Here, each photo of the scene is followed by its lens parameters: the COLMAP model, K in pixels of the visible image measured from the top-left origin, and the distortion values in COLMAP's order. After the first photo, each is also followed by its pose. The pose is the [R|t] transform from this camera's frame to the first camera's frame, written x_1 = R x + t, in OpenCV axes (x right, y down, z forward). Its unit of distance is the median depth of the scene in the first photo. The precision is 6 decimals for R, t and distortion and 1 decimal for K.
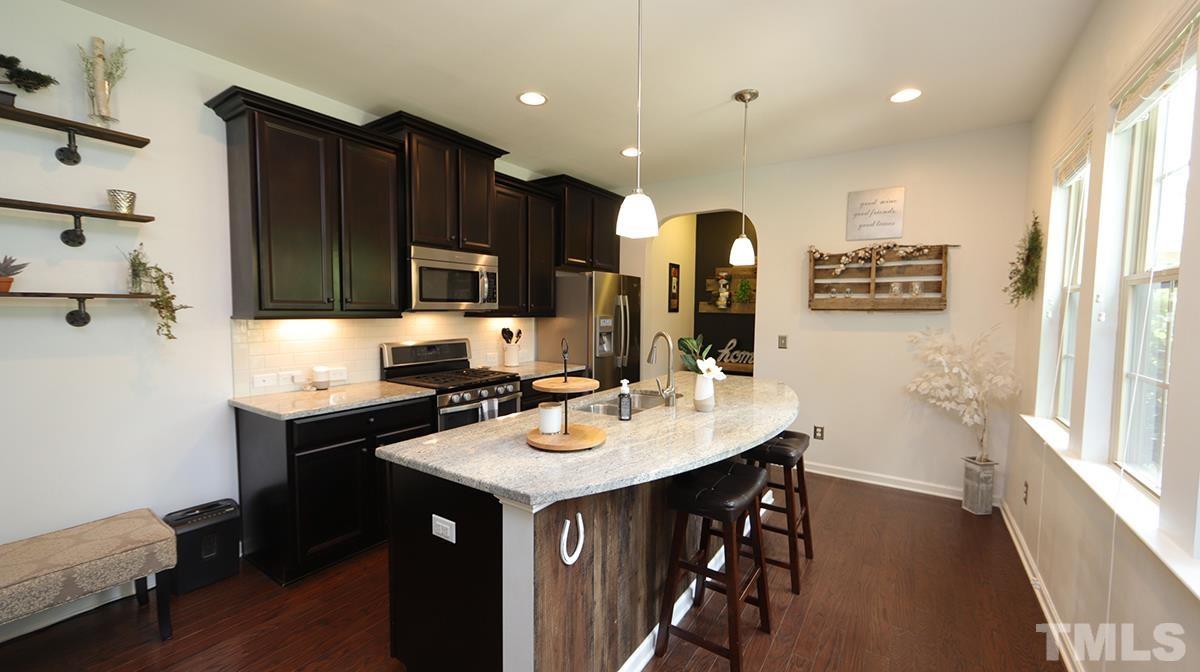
lens RADIAL K [[467.6, 0, 603.1], [0, 467.6, 338.9], [0, 0, 1]] dist [0.002014, 0.000148]
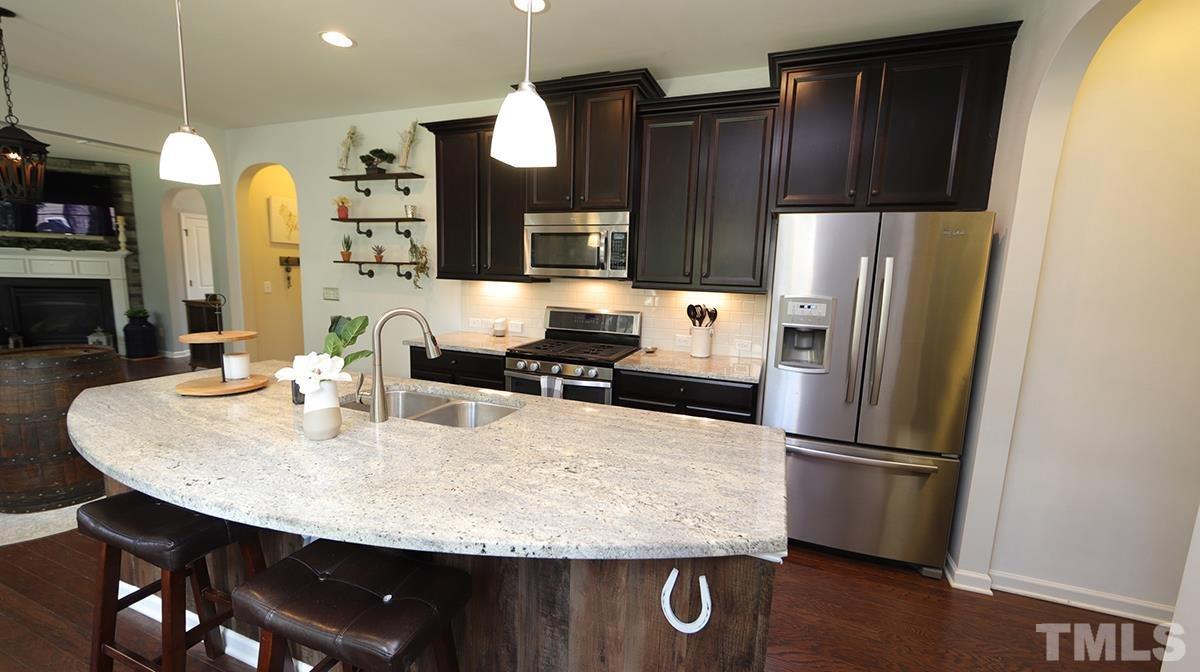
lens RADIAL K [[467.6, 0, 602.3], [0, 467.6, 336.9], [0, 0, 1]] dist [0.002014, 0.000148]
pose [[0.229433, 0.133348, -0.964147, 1.083993], [-0.093651, 0.988999, 0.114499, -0.098618], [0.968809, 0.064023, 0.239397, 1.489612]]
